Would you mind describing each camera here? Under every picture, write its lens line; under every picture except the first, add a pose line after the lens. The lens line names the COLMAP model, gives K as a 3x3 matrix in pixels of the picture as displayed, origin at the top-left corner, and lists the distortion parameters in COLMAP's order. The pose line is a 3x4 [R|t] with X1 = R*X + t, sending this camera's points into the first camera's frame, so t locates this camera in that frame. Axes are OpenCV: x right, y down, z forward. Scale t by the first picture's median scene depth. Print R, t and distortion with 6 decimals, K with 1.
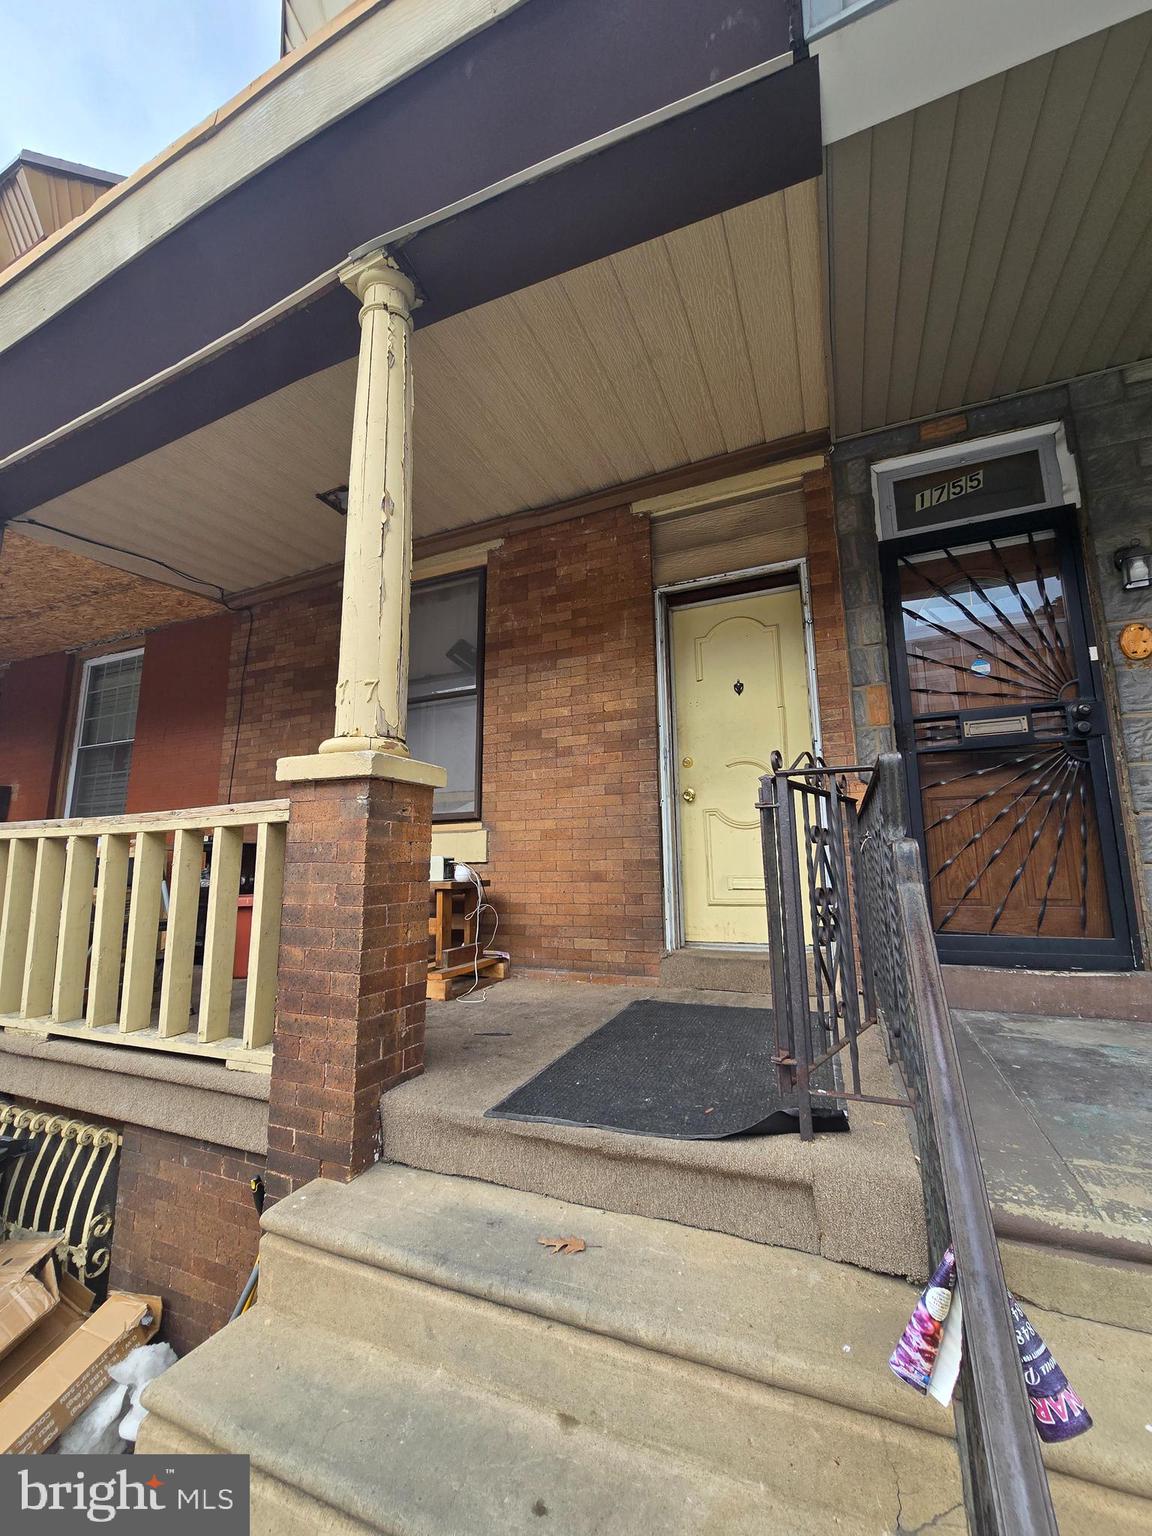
lens RADIAL K [[630.0, 0, 569.2], [0, 630.0, 754.4], [0, 0, 1]] dist [-0.003669, -0.001089]
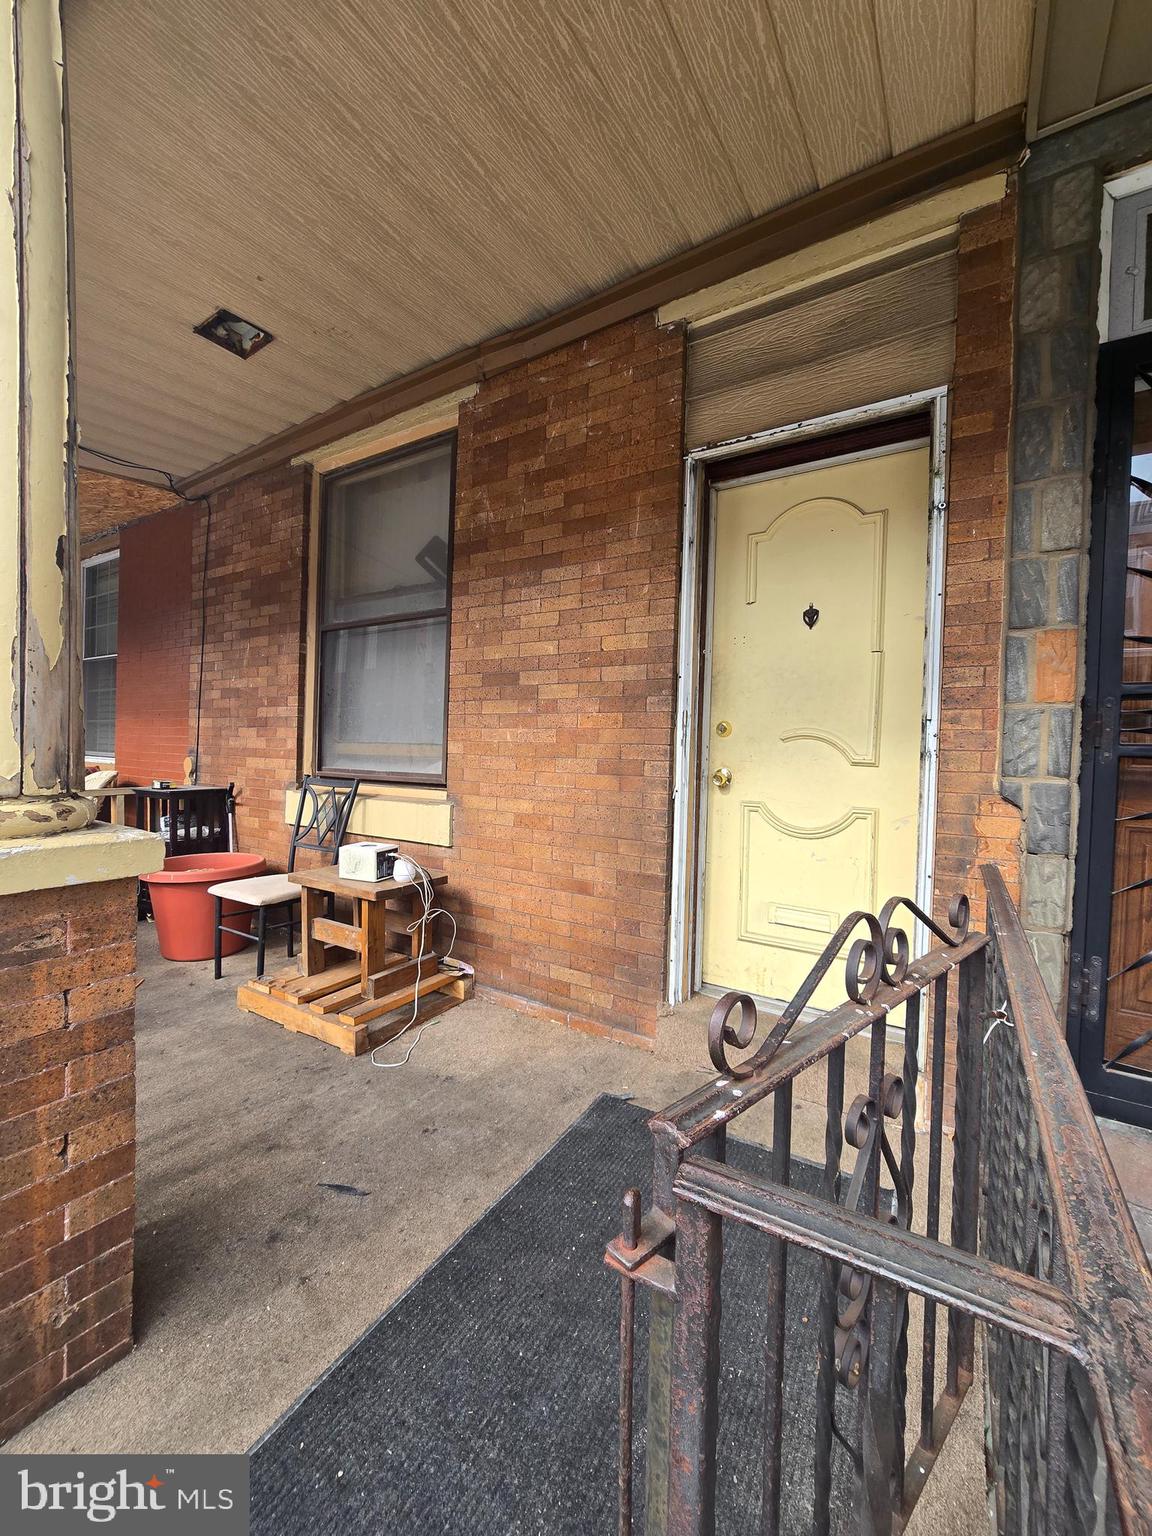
lens RADIAL K [[630.0, 0, 569.2], [0, 630.0, 754.4], [0, 0, 1]] dist [-0.003669, -0.001089]
pose [[0.986685, 0.036492, -0.158499, 0.132282], [-0.006141, 0.982169, 0.187902, -0.085584], [0.162530, -0.184427, 0.969315, 0.315302]]
